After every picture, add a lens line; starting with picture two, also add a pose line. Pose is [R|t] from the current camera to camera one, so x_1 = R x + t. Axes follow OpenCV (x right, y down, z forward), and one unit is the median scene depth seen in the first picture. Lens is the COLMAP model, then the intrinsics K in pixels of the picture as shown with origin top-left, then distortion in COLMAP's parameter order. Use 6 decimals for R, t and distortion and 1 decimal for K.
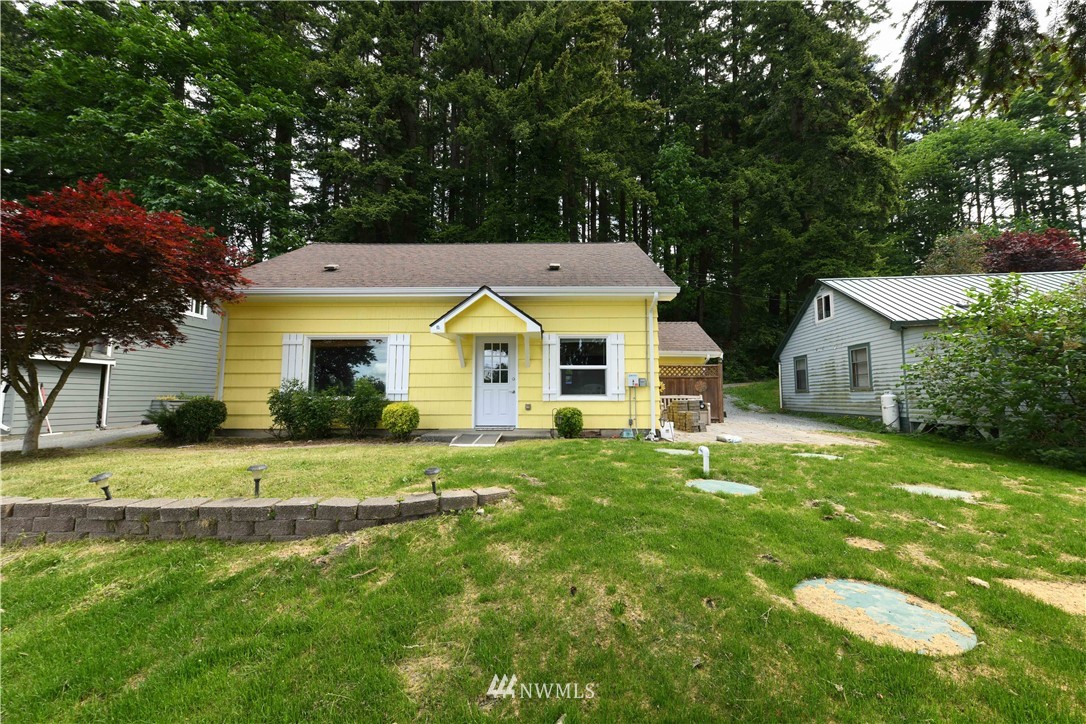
lens RADIAL K [[417.2, 0, 542.4], [0, 417.2, 365.5], [0, 0, 1]] dist [0.000164, -0.000300]
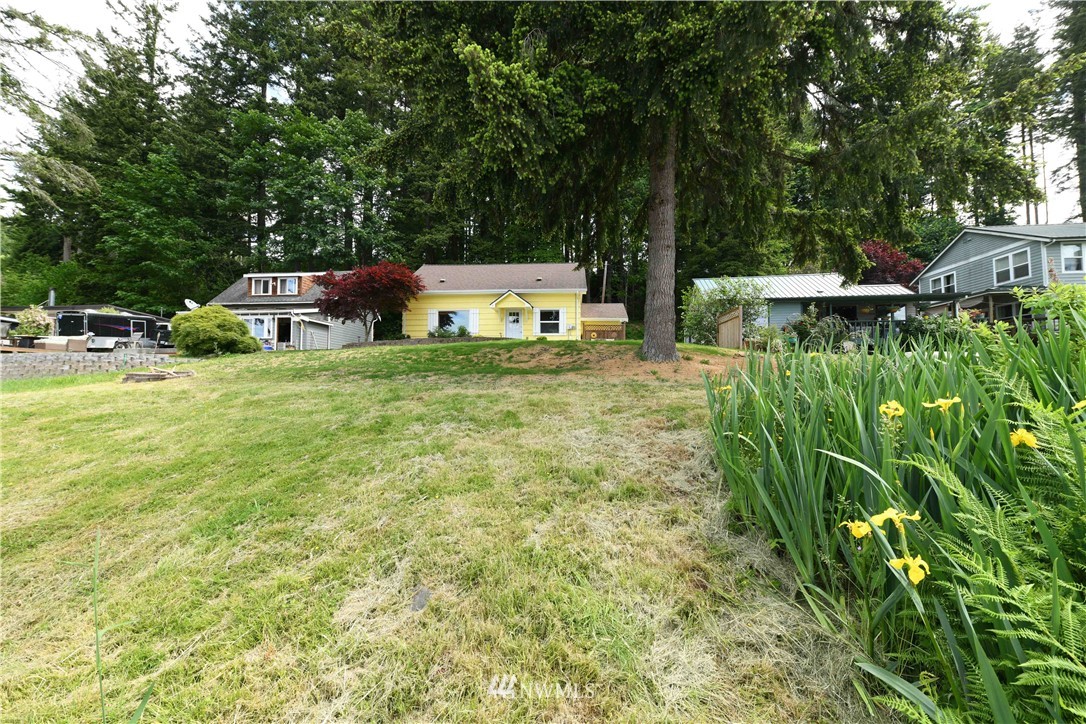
lens RADIAL K [[417.2, 0, 543.6], [0, 417.2, 357.4], [0, 0, 1]] dist [0.000164, -0.000300]
pose [[0.999448, 0.001255, -0.033213, 0.144021], [-0.000514, 0.999751, 0.022304, 0.159639], [0.033233, -0.022275, 0.999199, -1.465983]]
